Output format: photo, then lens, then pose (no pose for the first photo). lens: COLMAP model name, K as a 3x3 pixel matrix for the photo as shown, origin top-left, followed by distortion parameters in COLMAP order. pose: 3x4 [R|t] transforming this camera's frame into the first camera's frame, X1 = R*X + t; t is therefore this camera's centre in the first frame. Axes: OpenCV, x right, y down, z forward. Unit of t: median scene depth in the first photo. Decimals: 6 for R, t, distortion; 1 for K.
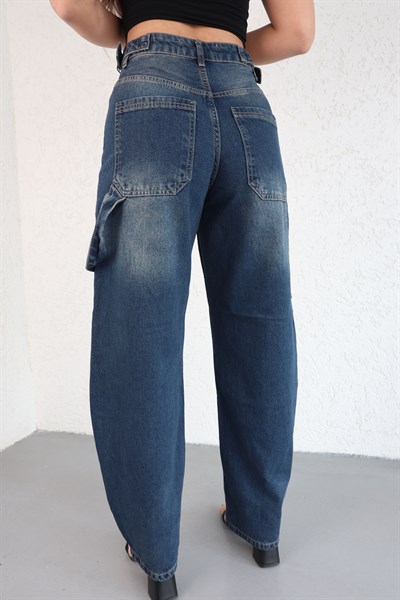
lens RADIAL K [[433.9, 0, 205.3], [0, 433.9, 303.5], [0, 0, 1]] dist [-0.098075, 0.090157]
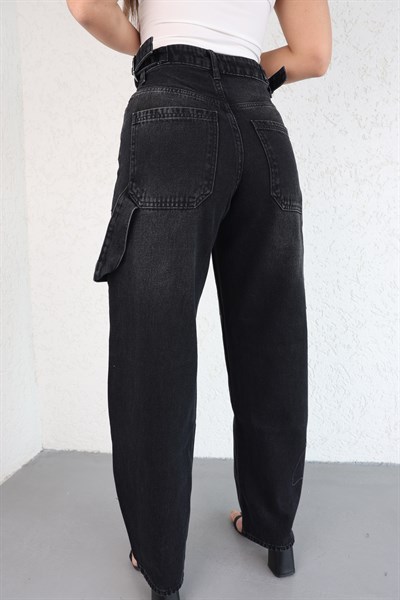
lens RADIAL K [[433.9, 0, 202.1], [0, 433.9, 304.1], [0, 0, 1]] dist [-0.098075, 0.090157]
pose [[0.990819, 0.003047, 0.135164, -0.210931], [-0.004880, 0.999901, 0.013230, -0.033676], [-0.135110, -0.013768, 0.990735, 0.063276]]
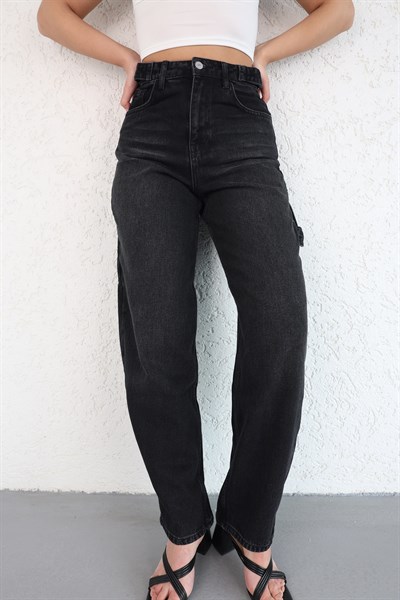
lens RADIAL K [[433.9, 0, 201.9], [0, 433.9, 300.1], [0, 0, 1]] dist [-0.098075, 0.090157]
pose [[0.979535, -0.003695, 0.201239, -0.173953], [0.004413, 0.999985, -0.003122, -0.013654], [-0.201224, 0.003946, 0.979537, 0.278171]]
